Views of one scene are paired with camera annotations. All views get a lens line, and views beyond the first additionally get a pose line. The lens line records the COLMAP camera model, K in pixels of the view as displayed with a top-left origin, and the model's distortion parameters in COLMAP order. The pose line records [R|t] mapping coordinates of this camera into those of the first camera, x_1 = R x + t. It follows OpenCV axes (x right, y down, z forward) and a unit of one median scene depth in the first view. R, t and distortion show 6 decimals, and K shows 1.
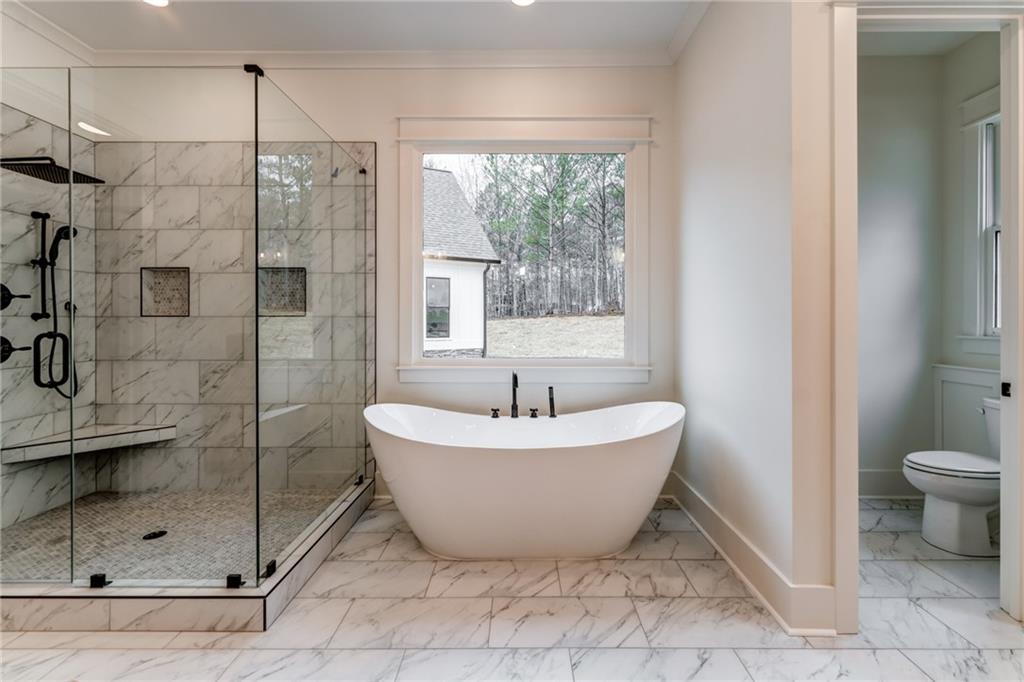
lens RADIAL K [[428.2, 0, 515.5], [0, 428.2, 320.0], [0, 0, 1]] dist [0.000451, 0.000126]
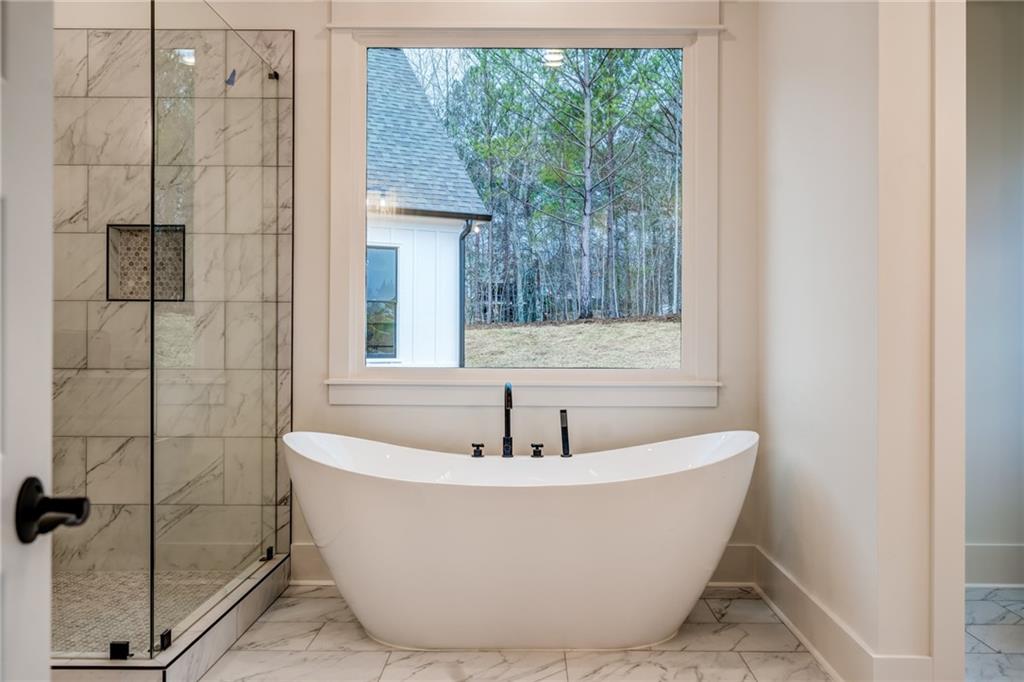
lens RADIAL K [[879.0, 0, 512.0], [0, 879.0, 341.0], [0, 0, 1]] dist [0.006590, 0.003595]
pose [[0.999889, 0.005471, -0.013830, 0.021102], [-0.005418, 0.999978, 0.003851, 0.044288], [0.013851, -0.003775, 0.999897, -0.316725]]
